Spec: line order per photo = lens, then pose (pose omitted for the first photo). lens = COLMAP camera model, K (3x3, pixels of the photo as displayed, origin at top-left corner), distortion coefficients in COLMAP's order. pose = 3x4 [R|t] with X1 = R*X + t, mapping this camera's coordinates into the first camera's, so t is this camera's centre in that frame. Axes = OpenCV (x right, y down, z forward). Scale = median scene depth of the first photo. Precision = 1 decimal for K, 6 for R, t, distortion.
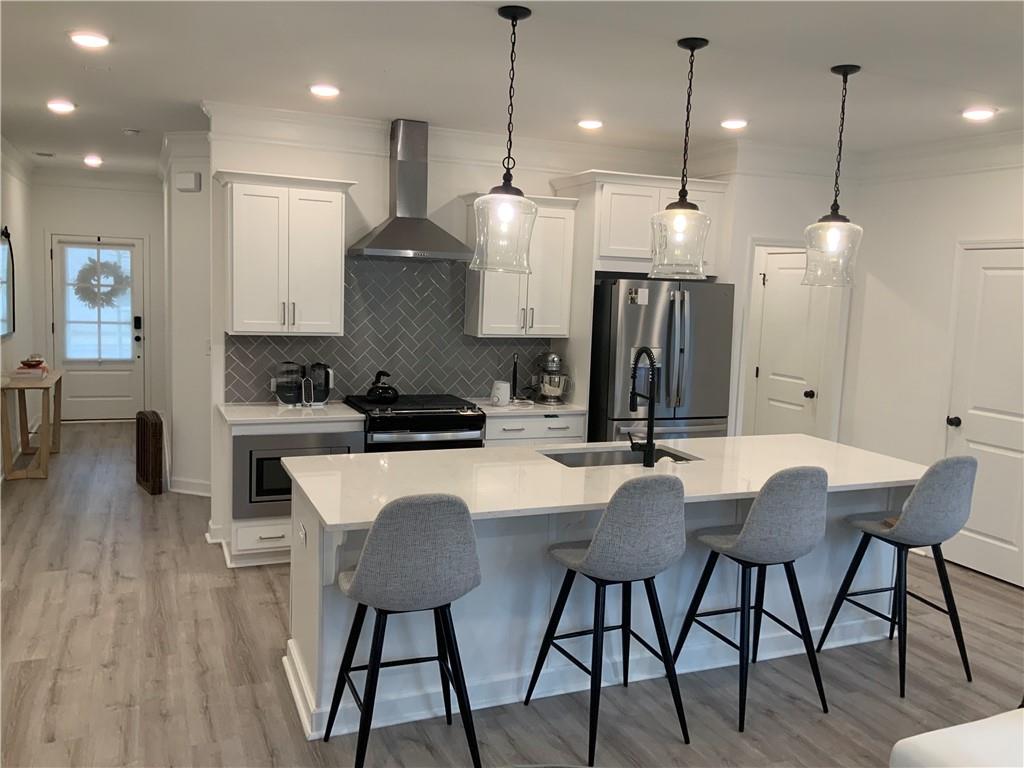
lens RADIAL K [[838.3, 0, 503.8], [0, 838.3, 380.8], [0, 0, 1]] dist [0.080707, -0.149535]
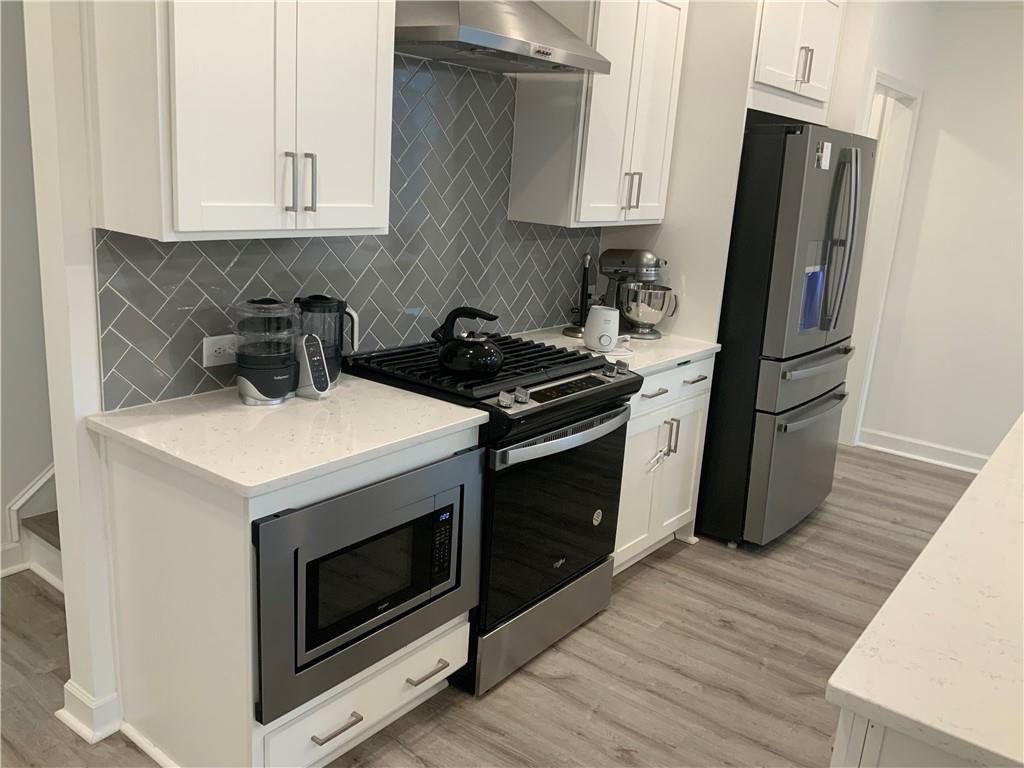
lens RADIAL K [[838.3, 0, 509.8], [0, 838.3, 389.4], [0, 0, 1]] dist [0.080707, -0.149535]
pose [[0.867158, -0.104735, 0.486896, -0.352305], [0.006888, 0.980066, 0.198553, -0.059926], [-0.497986, -0.168823, 0.850593, 0.570535]]
